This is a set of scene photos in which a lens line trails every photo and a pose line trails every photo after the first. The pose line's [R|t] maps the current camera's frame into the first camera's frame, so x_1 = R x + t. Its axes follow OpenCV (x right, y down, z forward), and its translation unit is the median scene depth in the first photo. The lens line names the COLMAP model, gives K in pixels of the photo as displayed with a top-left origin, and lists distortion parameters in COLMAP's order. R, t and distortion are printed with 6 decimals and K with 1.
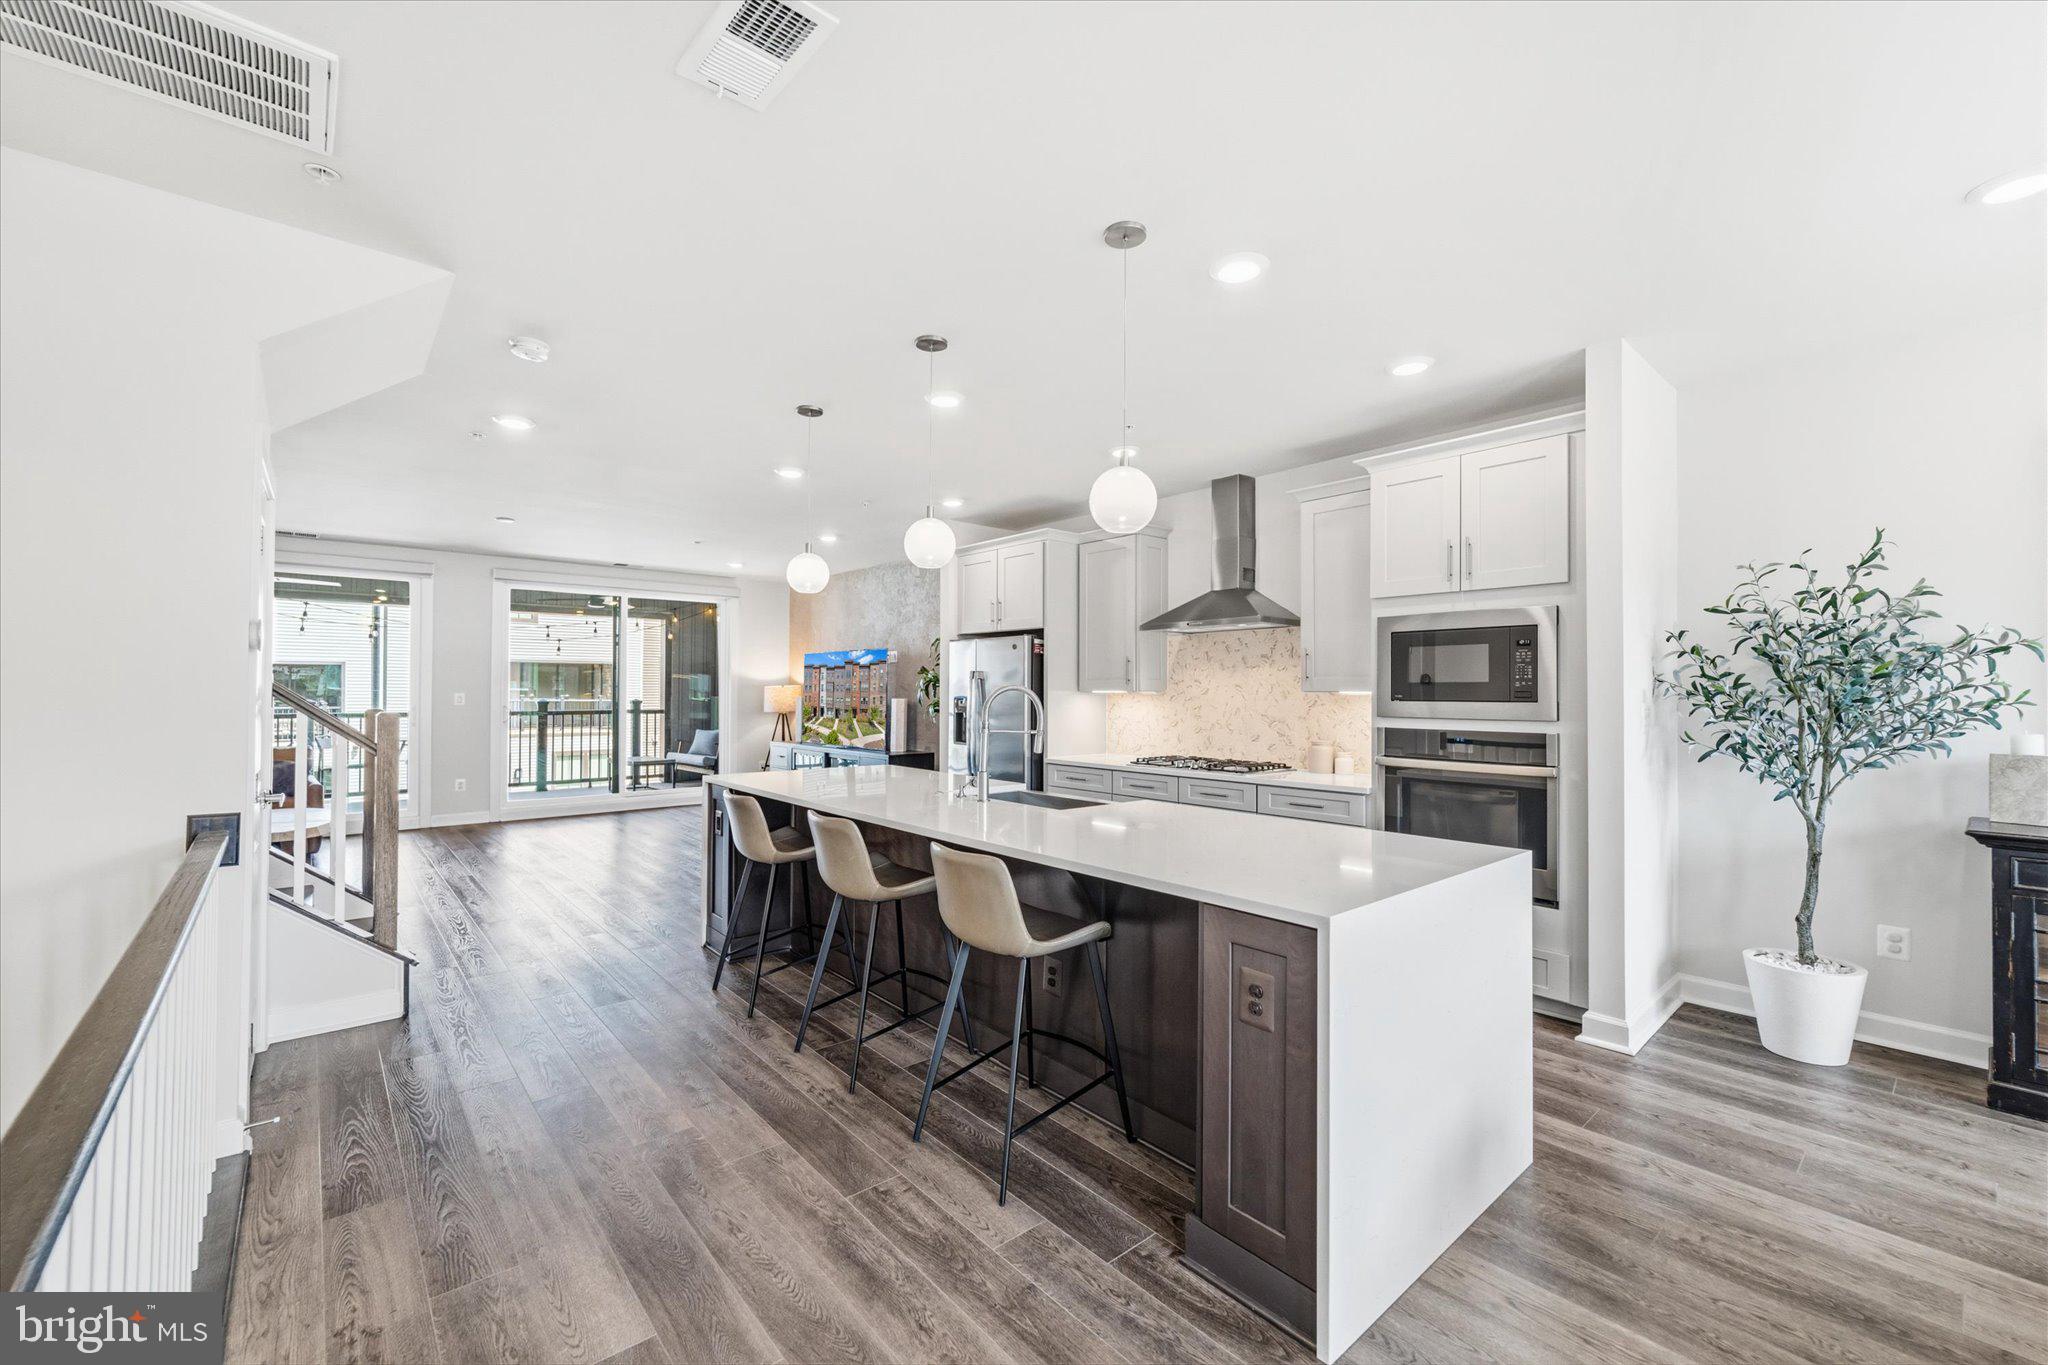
lens RADIAL K [[831.4, 0, 1029.4], [0, 831.4, 692.3], [0, 0, 1]] dist [-0.000610, -0.000531]
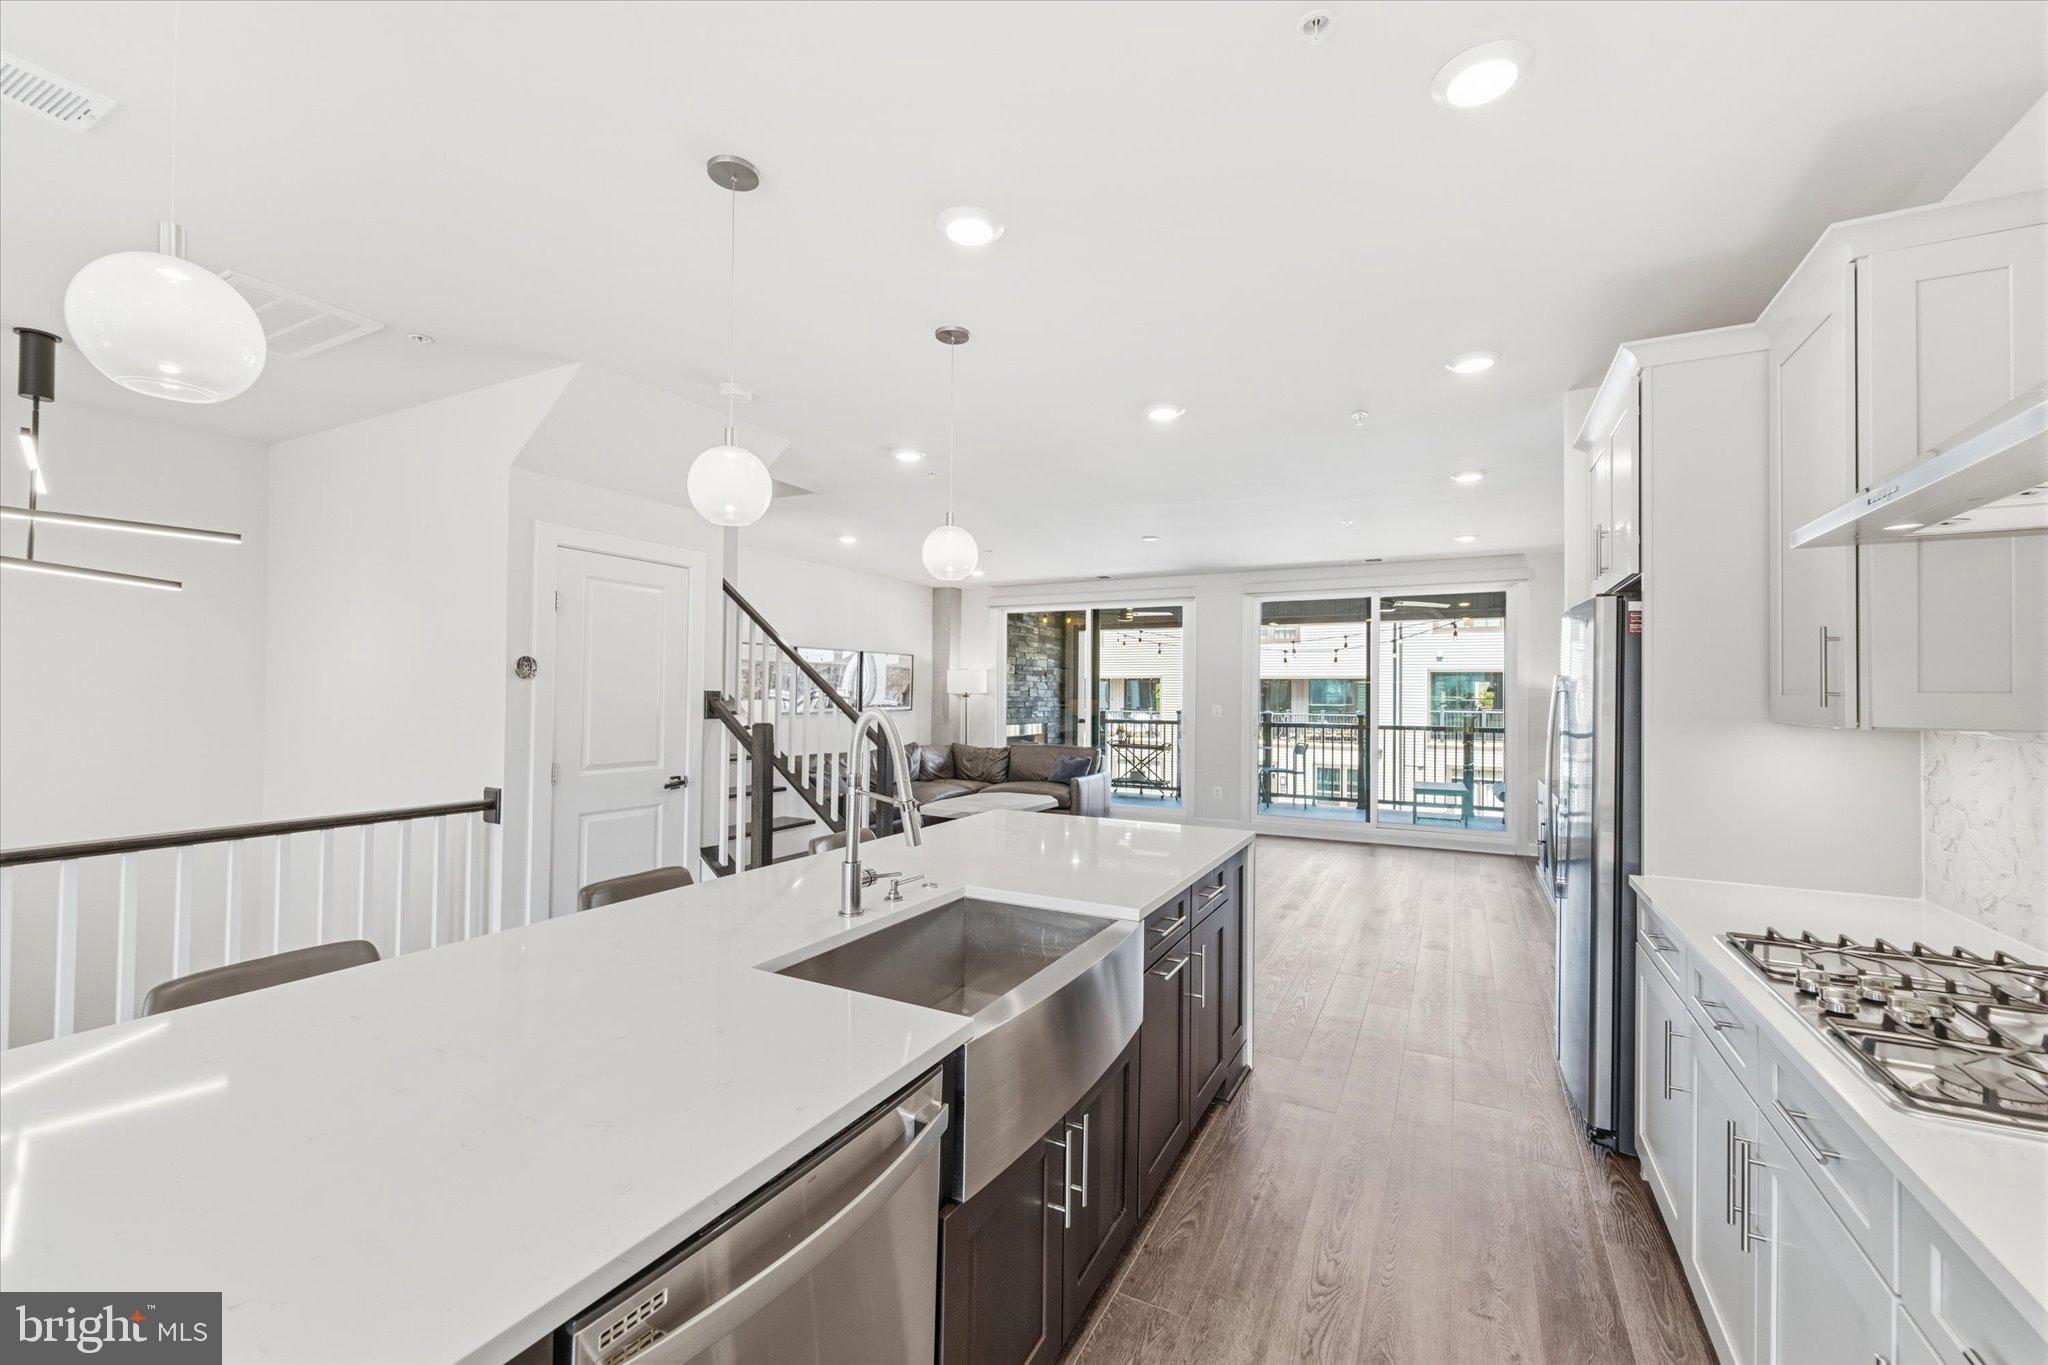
lens RADIAL K [[831.4, 0, 1029.4], [0, 831.4, 692.3], [0, 0, 1]] dist [-0.000610, -0.000531]
pose [[0.373143, -0.006822, -0.927749, 0.196479], [-0.000548, 0.999971, -0.007574, -0.008348], [0.927774, 0.003335, 0.373129, 0.359284]]
